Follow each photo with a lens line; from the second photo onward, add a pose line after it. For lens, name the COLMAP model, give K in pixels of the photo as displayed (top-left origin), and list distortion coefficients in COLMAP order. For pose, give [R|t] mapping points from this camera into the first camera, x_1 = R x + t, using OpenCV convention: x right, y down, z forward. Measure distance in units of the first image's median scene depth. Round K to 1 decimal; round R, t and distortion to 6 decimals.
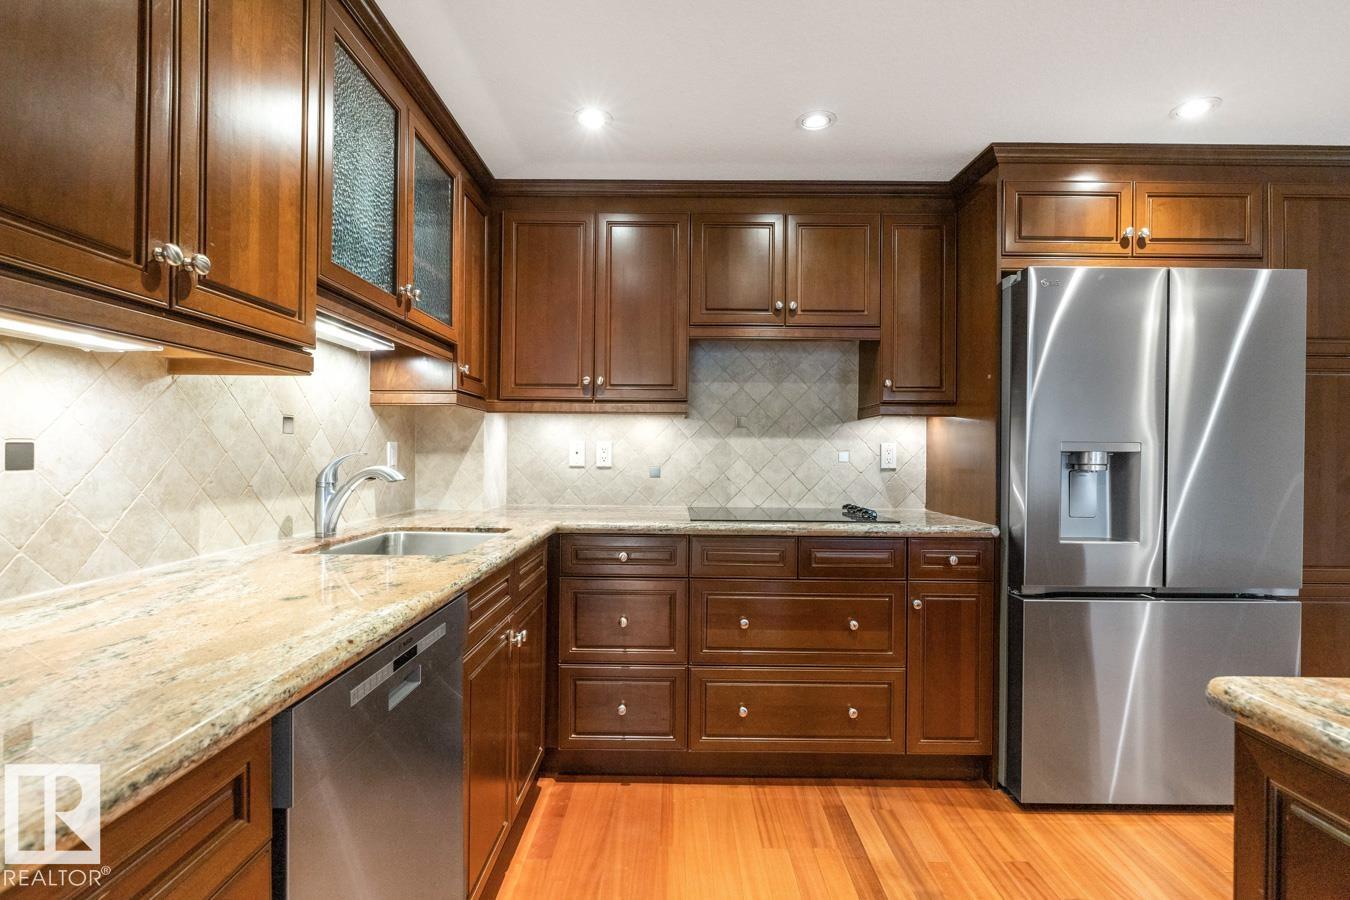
lens RADIAL K [[641.9, 0, 665.7], [0, 641.9, 448.8], [0, 0, 1]] dist [-0.003775, 0.001022]
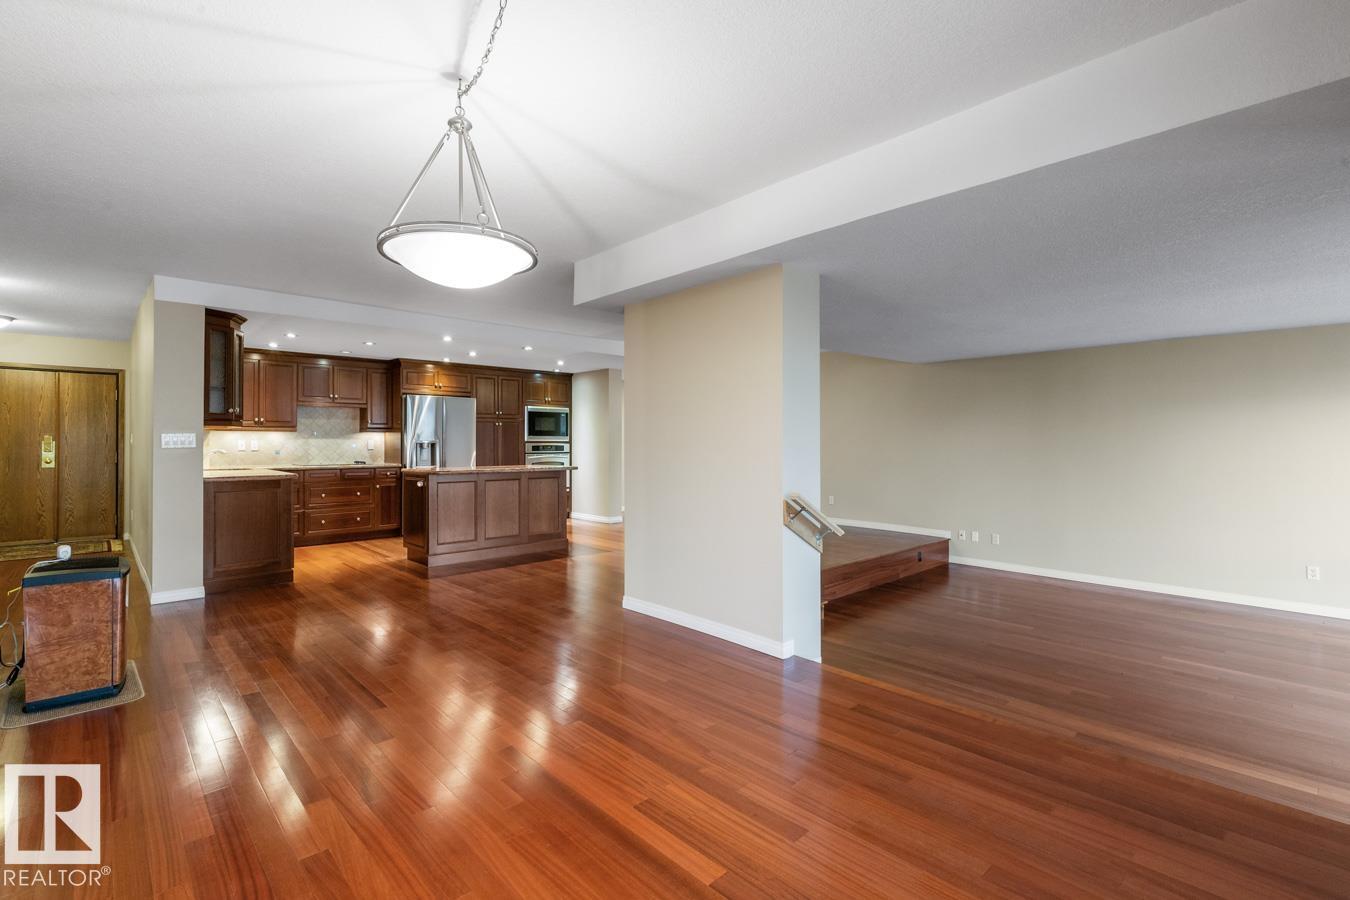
lens RADIAL K [[610.1, 0, 684.8], [0, 610.1, 440.8], [0, 0, 1]] dist [0.014223, -0.004902]
pose [[0.709728, -0.008456, 0.704425, -0.686921], [0.005220, 0.999964, 0.006744, -0.021420], [-0.704456, -0.001109, 0.709746, -2.265849]]
